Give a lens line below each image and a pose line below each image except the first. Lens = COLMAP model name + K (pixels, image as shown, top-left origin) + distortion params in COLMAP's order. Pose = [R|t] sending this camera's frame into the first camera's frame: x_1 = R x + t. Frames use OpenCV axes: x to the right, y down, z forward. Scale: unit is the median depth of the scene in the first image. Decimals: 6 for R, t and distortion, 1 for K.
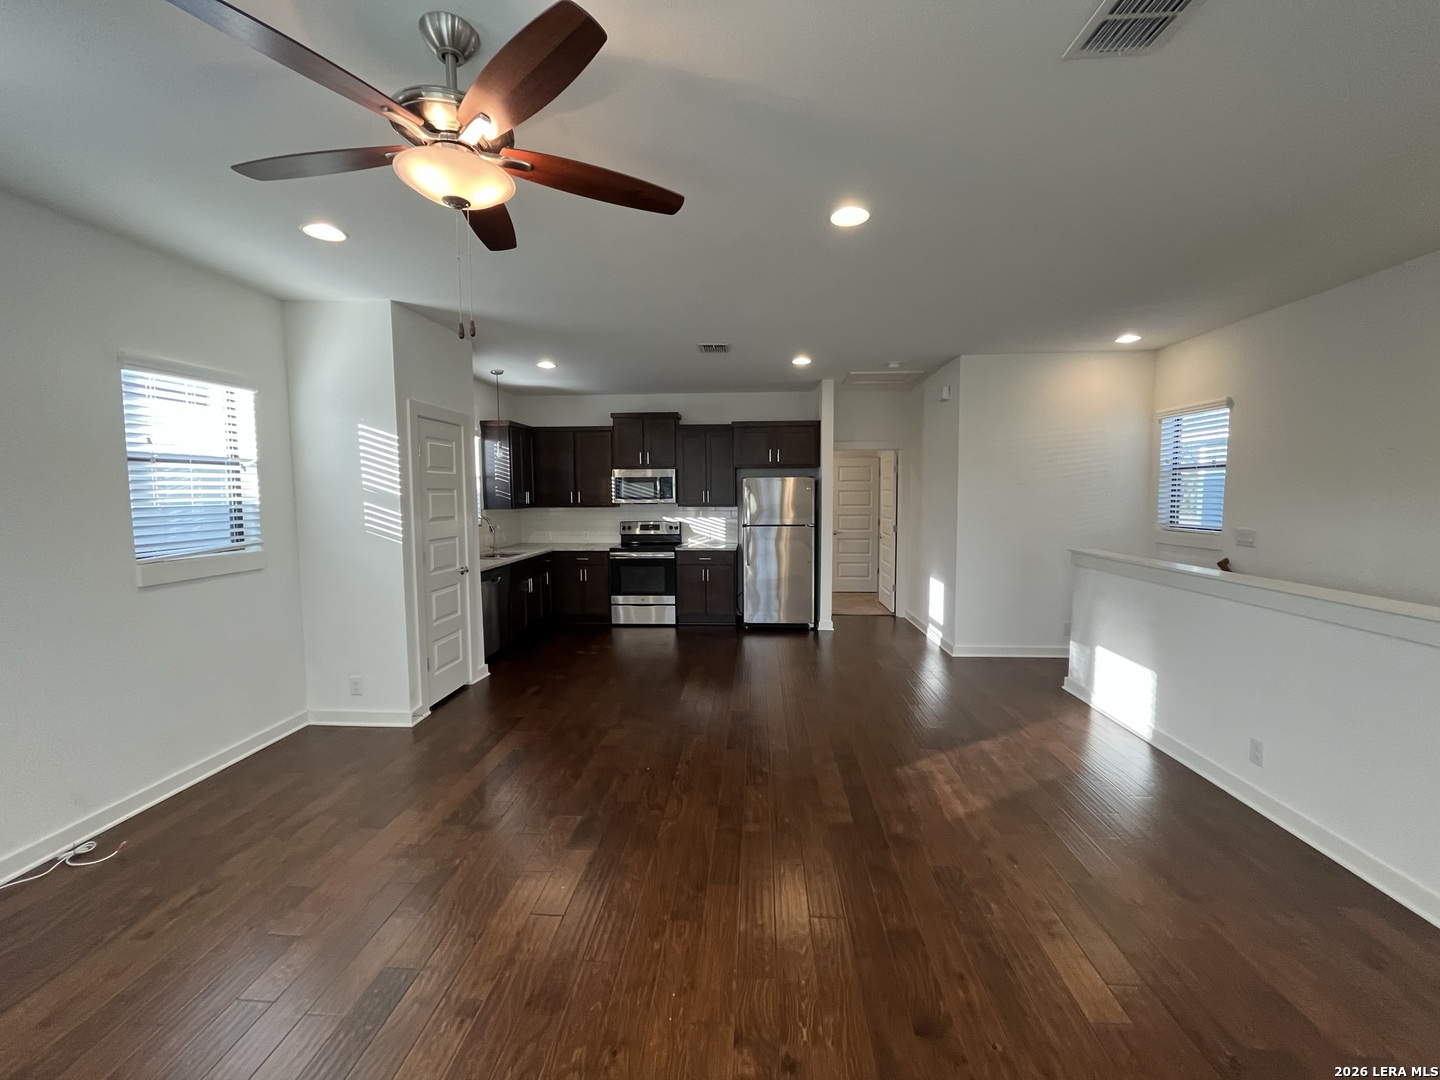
lens RADIAL K [[599.1, 0, 720.0], [0, 599.1, 540.0], [0, 0, 1]] dist [-0.000807, -0.000096]
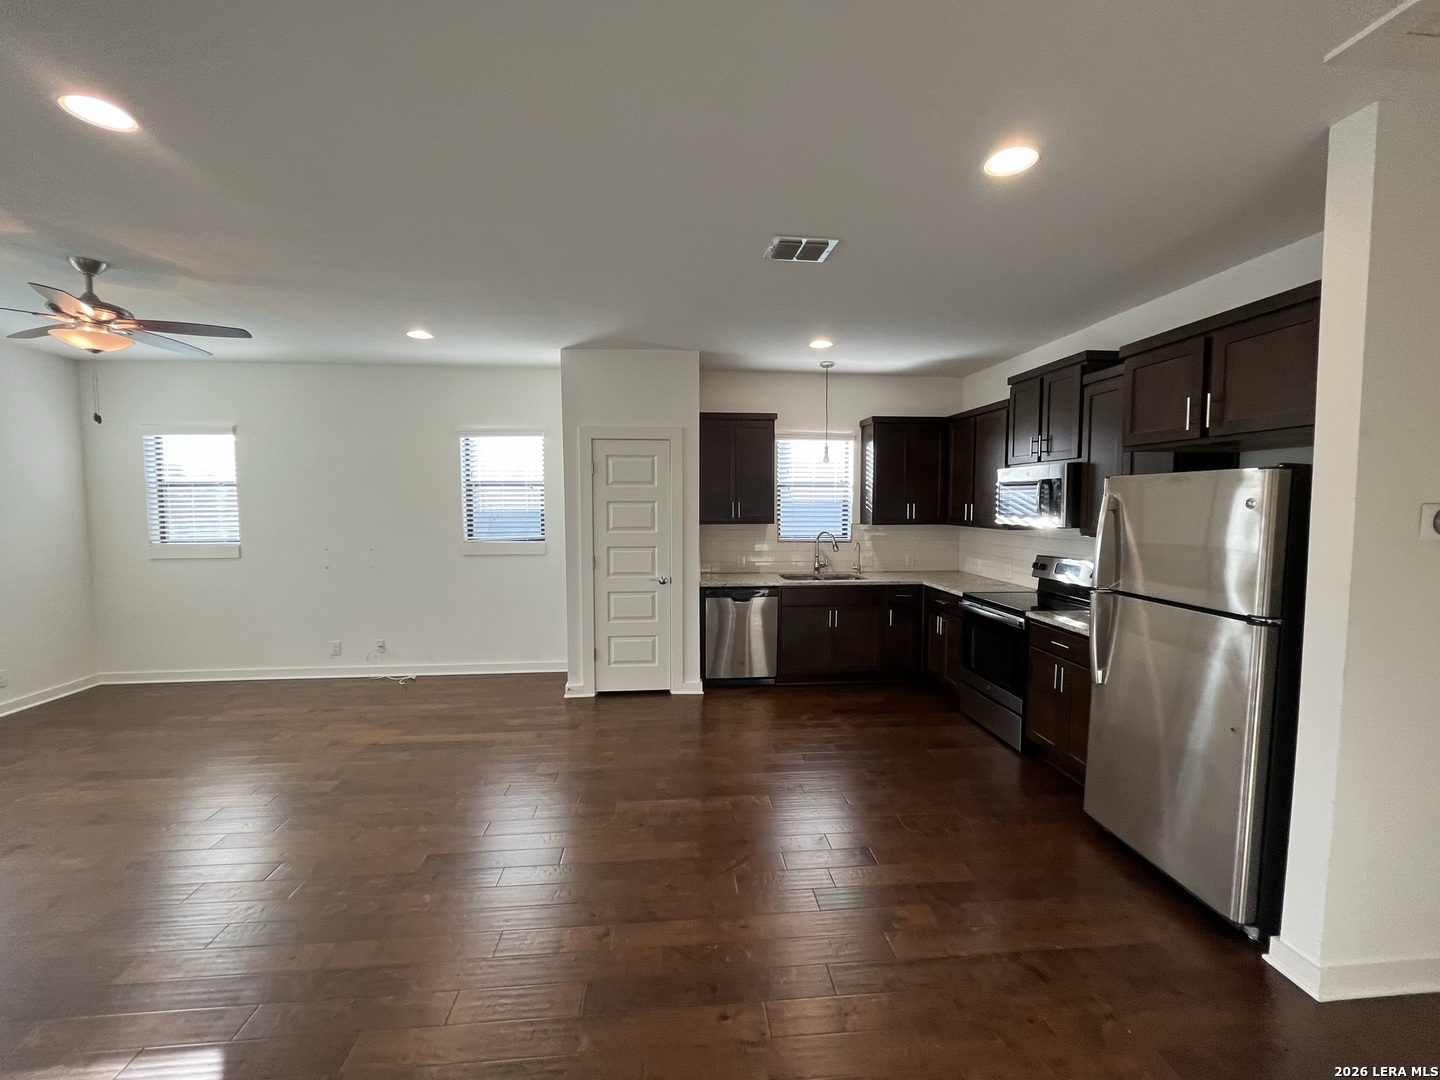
lens RADIAL K [[587.4, 0, 718.1], [0, 587.4, 539.1], [0, 0, 1]] dist [-0.001453, -0.000118]
pose [[0.144077, 0.069015, -0.987157, 0.392833], [-0.080227, 0.995096, 0.057861, -0.058298], [0.986309, 0.070860, 0.148907, 0.638133]]
